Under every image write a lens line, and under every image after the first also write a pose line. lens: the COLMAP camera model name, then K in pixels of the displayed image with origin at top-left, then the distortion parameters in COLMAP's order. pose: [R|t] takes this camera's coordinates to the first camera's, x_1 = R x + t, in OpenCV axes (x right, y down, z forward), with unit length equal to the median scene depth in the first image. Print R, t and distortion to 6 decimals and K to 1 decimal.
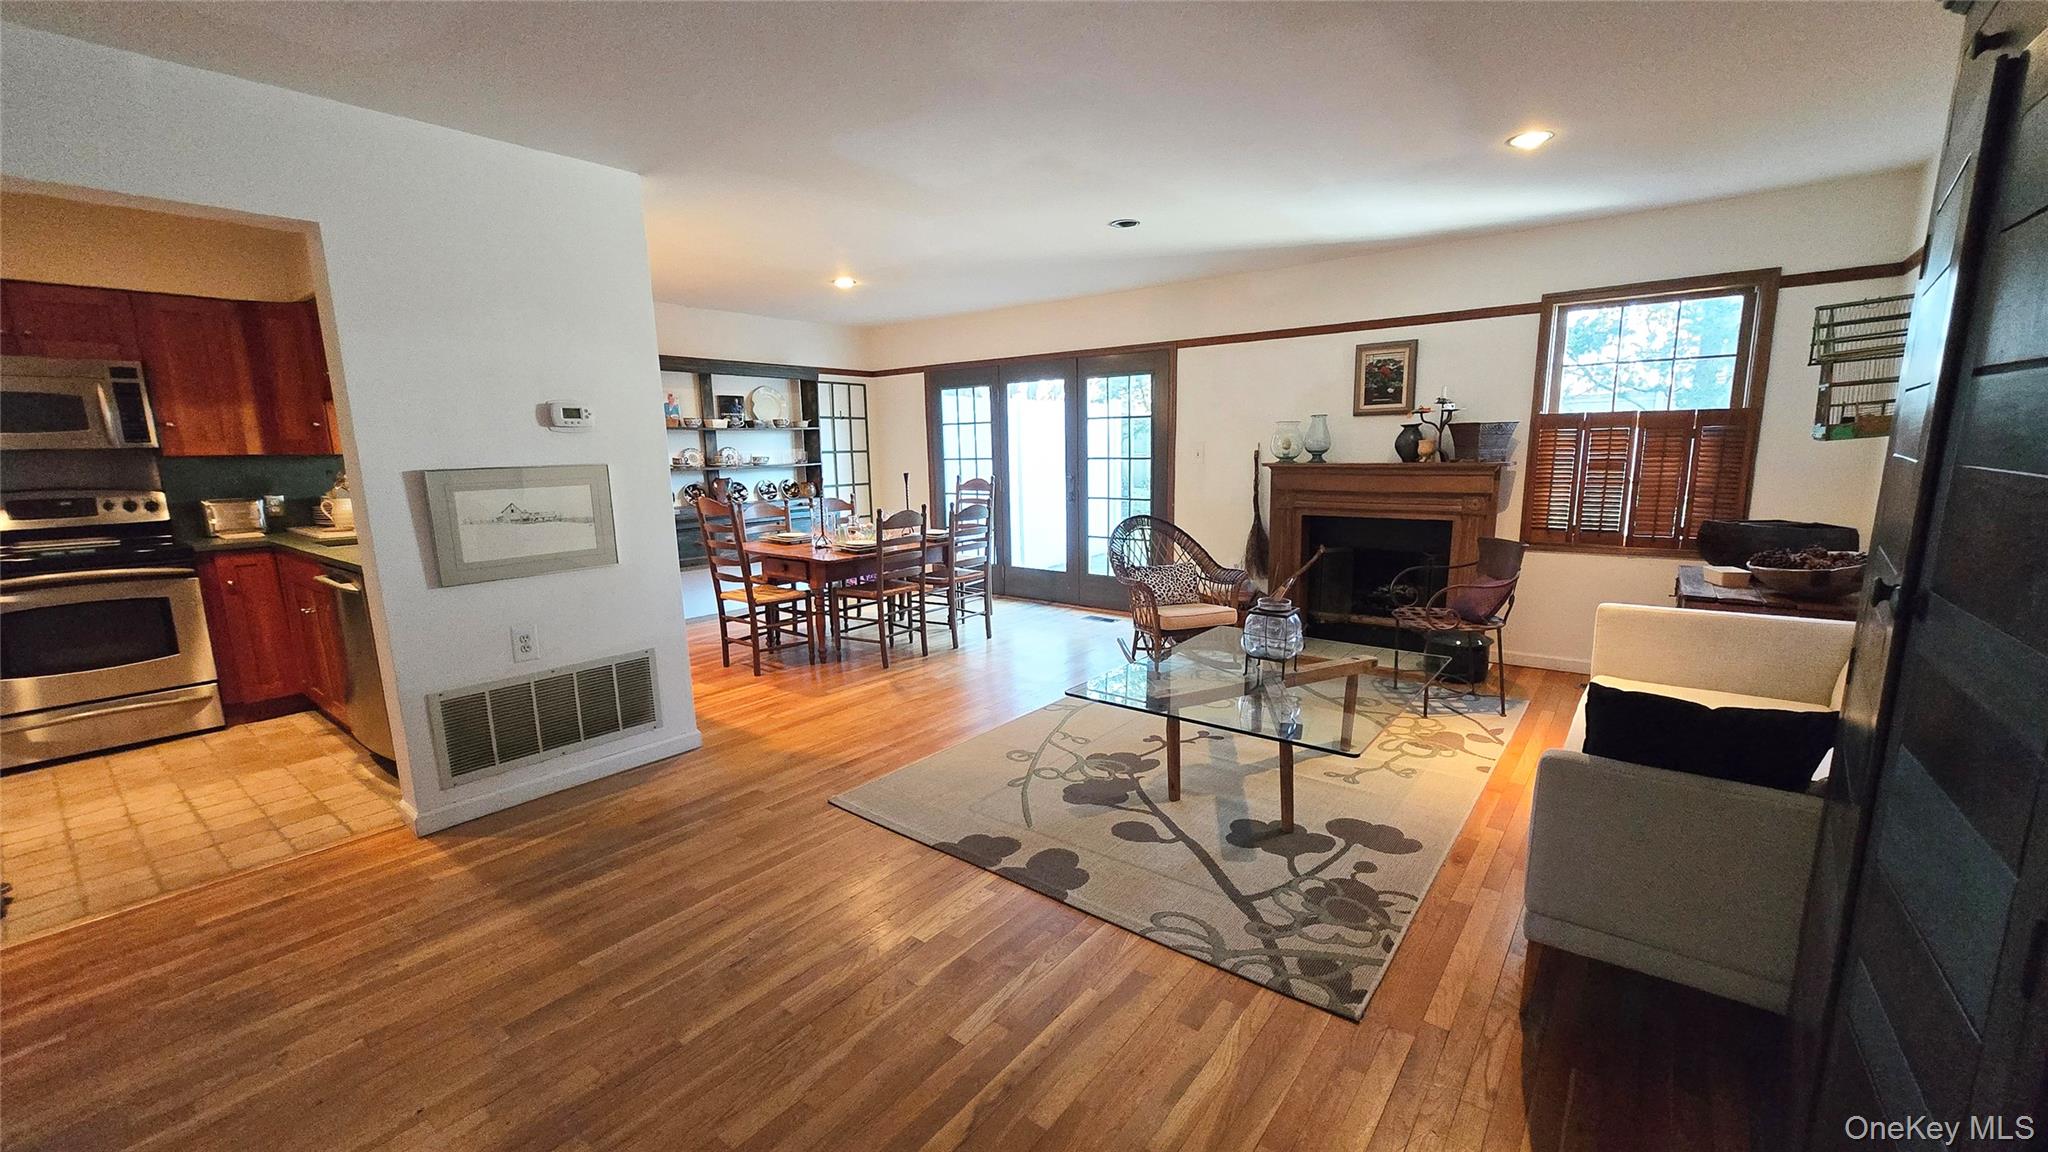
lens RADIAL K [[808.9, 0, 1040.5], [0, 808.9, 587.1], [0, 0, 1]] dist [0.007815, -0.003001]
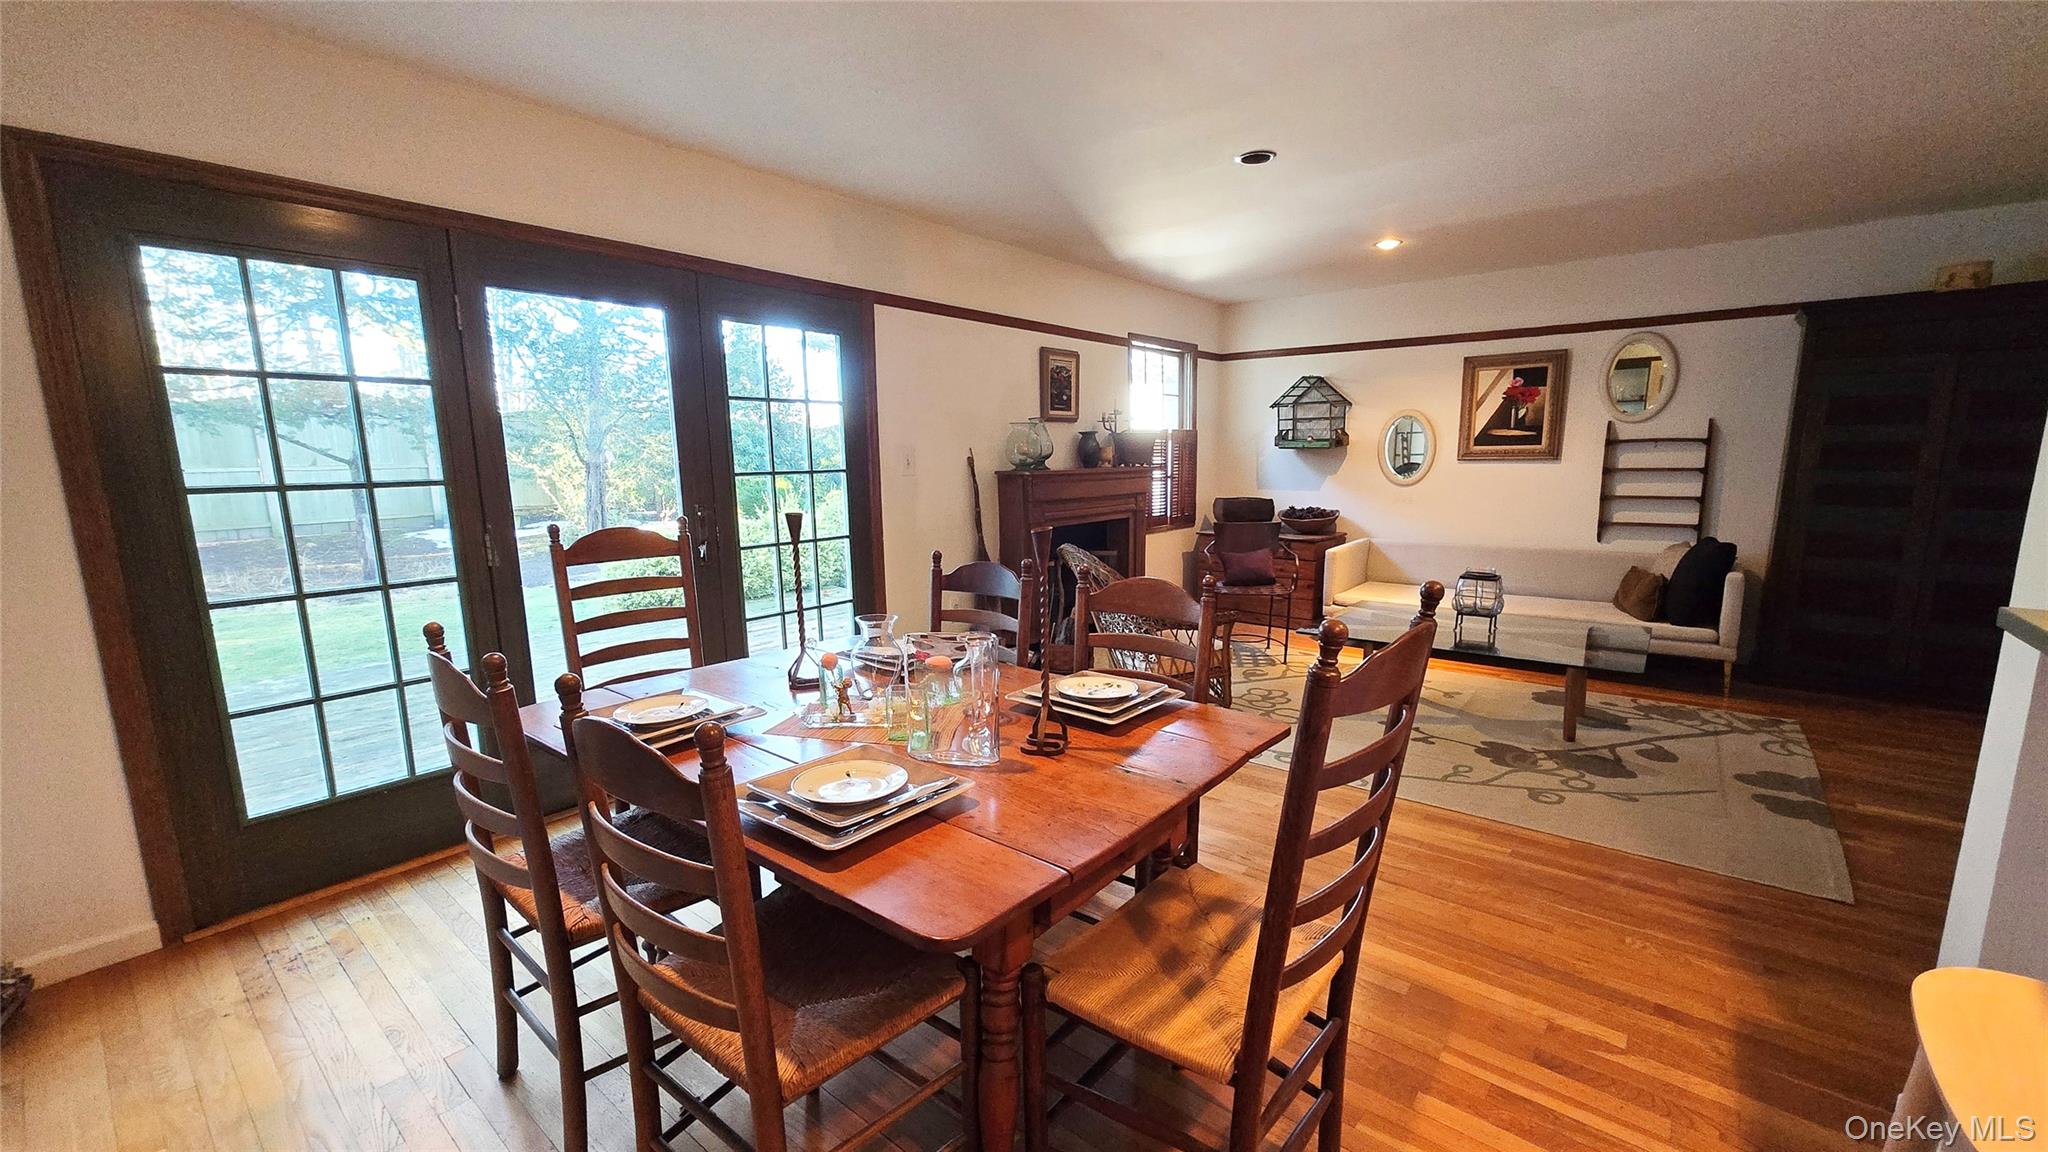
lens RADIAL K [[808.9, 0, 1044.0], [0, 808.9, 586.6], [0, 0, 1]] dist [0.007815, -0.003001]
pose [[0.013341, -0.149824, 0.988623, -0.608396], [0.182528, 0.972463, 0.144912, -0.165812], [-0.983110, 0.178518, 0.040321, 1.035219]]
